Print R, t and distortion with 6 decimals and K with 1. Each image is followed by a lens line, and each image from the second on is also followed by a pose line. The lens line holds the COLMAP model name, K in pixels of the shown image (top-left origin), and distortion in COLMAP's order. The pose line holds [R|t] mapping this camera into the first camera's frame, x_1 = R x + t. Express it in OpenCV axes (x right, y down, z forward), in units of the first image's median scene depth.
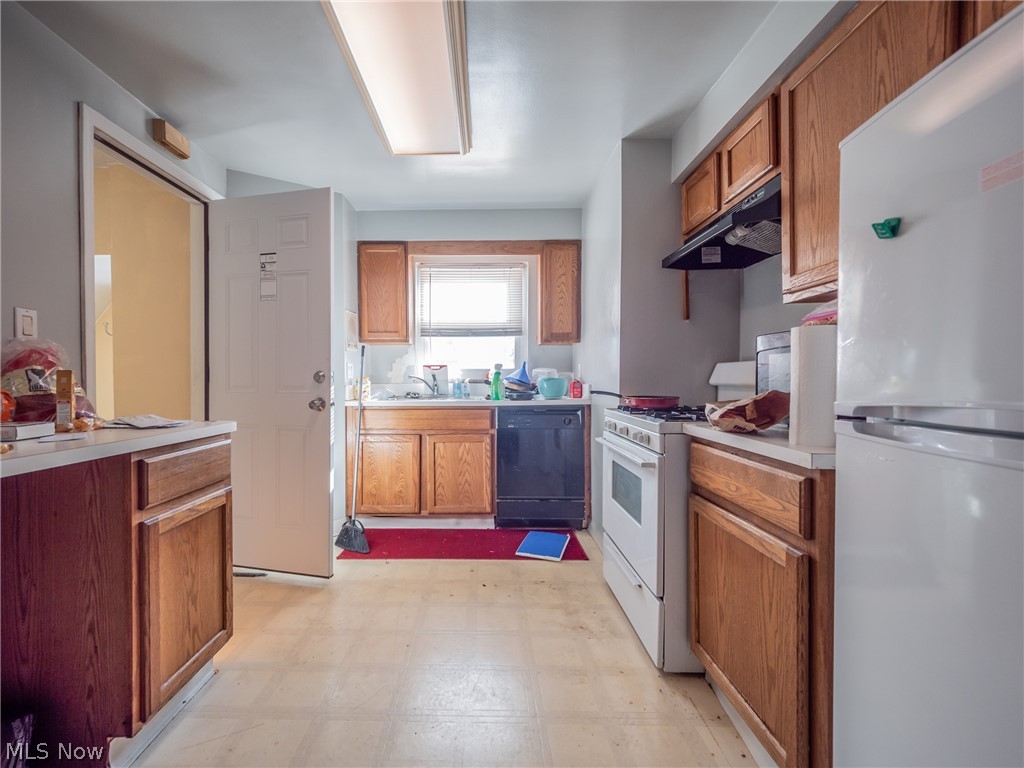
lens RADIAL K [[431.2, 0, 512.0], [0, 431.2, 384.0], [0, 0, 1]] dist [0.000357, -0.000546]
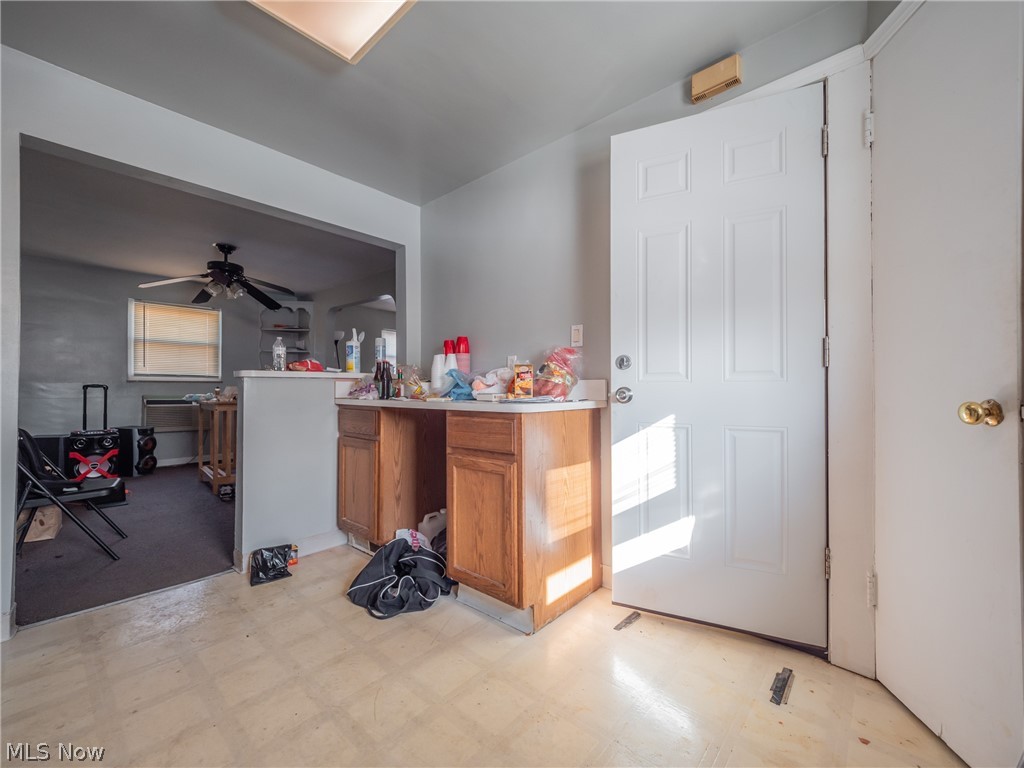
lens RADIAL K [[431.2, 0, 512.0], [0, 431.2, 384.0], [0, 0, 1]] dist [0.000357, -0.000546]
pose [[-0.707981, -0.010260, -0.706157, 0.136506], [-0.007758, 0.999947, -0.006750, 0.051668], [0.706189, 0.000700, -0.708023, 2.016004]]
